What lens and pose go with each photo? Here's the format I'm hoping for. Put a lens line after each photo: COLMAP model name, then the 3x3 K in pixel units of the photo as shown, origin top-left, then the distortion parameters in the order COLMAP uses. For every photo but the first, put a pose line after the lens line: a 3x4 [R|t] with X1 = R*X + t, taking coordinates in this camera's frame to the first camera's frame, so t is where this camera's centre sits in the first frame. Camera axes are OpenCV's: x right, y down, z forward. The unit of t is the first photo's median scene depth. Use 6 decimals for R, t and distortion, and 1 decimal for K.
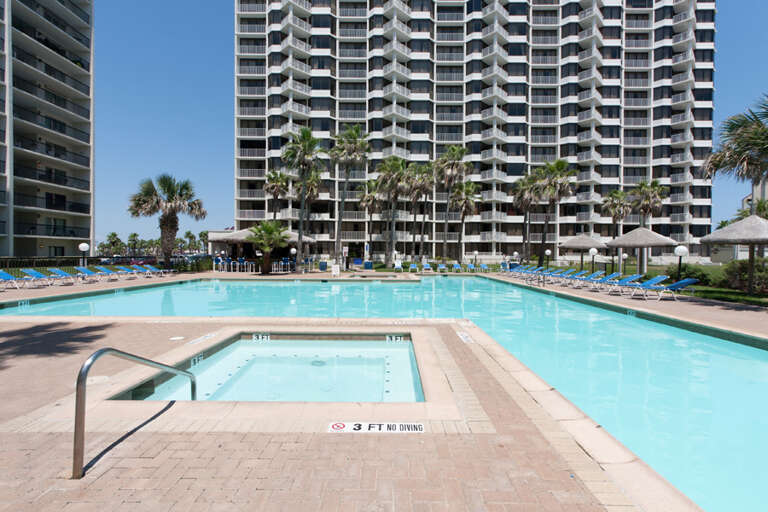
lens RADIAL K [[352.4, 0, 384.0], [0, 352.4, 256.0], [0, 0, 1]] dist [0.004644, -0.000474]
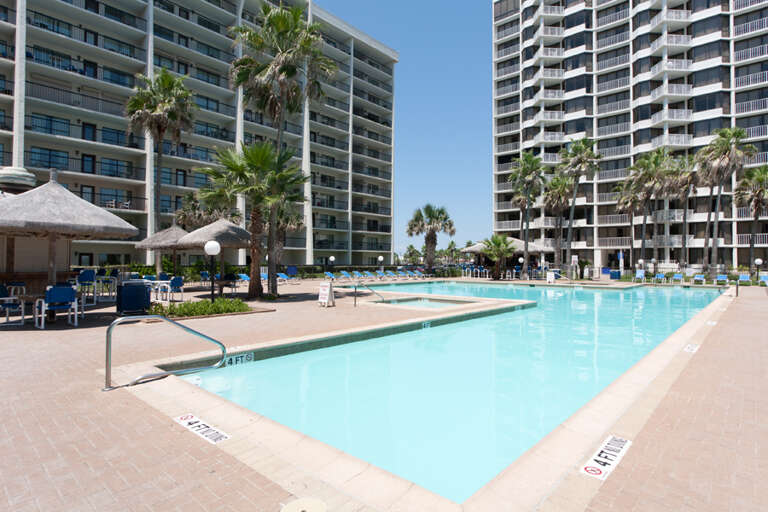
lens RADIAL K [[396.2, 0, 384.0], [0, 396.2, 256.0], [0, 0, 1]] dist [-0.001056, 0.000227]
pose [[0.745167, -0.011397, -0.666780, 0.147172], [-0.004254, 0.999752, -0.021842, 0.001322], [0.666864, 0.019112, 0.744934, -0.134309]]
